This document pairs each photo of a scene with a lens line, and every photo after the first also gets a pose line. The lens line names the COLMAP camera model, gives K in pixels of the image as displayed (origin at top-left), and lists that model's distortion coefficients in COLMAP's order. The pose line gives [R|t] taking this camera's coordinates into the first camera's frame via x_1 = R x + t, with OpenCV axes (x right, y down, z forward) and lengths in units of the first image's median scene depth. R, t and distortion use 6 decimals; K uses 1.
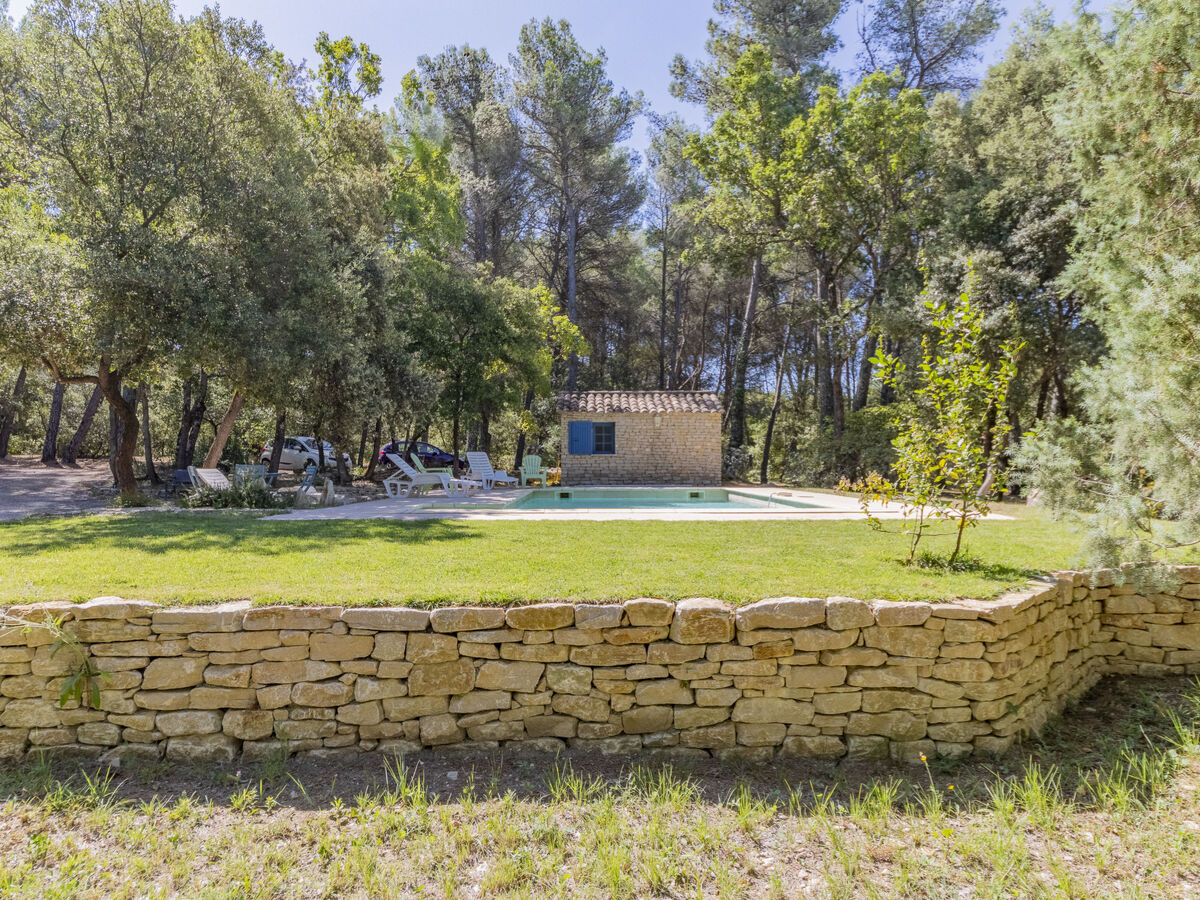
lens RADIAL K [[857.1, 0, 600.0], [0, 857.1, 450.0], [0, 0, 1]] dist [0.001230, 0.001176]
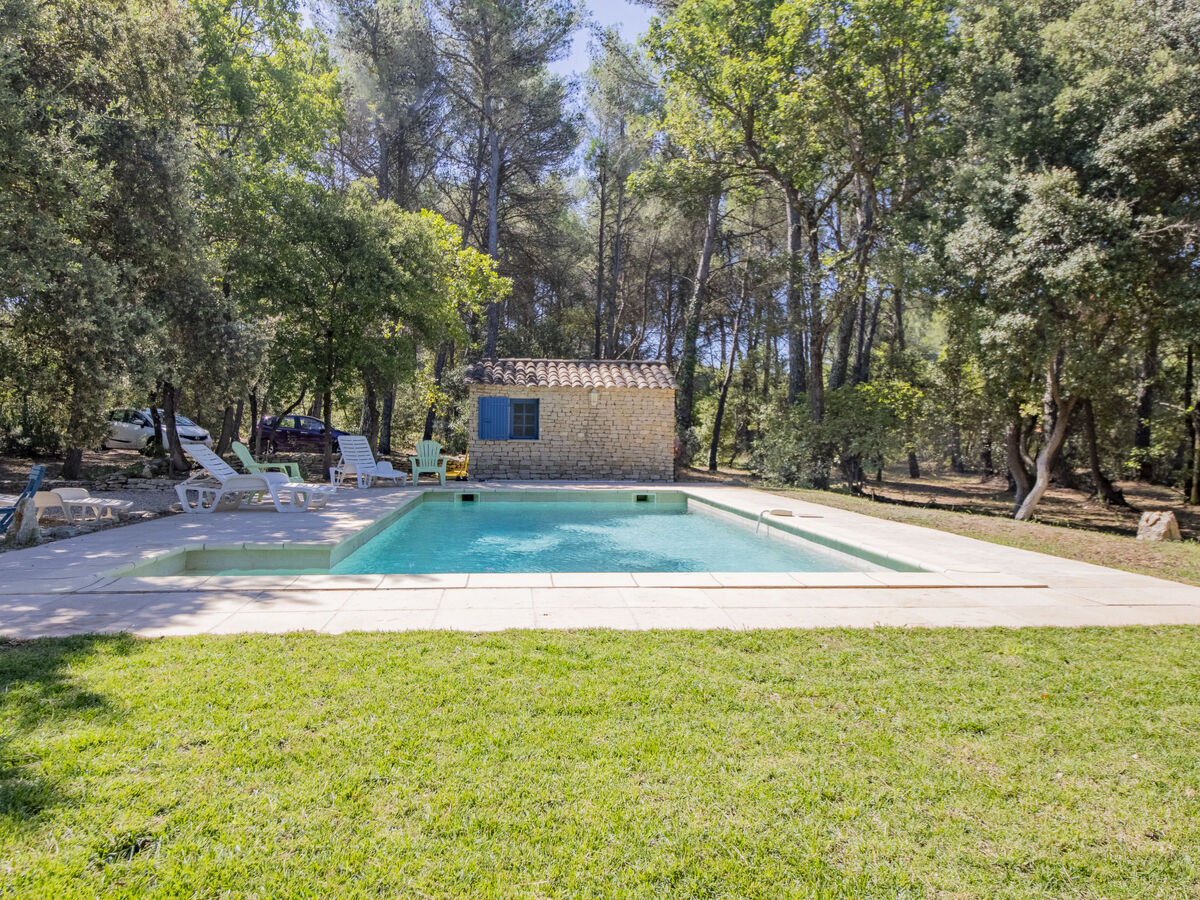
lens RADIAL K [[857.1, 0, 600.0], [0, 857.1, 450.0], [0, 0, 1]] dist [0.001230, 0.001176]
pose [[0.996783, 0.012792, 0.079122, 0.010692], [-0.015442, 0.999337, 0.032977, -0.011612], [-0.078647, -0.034092, 0.996319, 0.204499]]
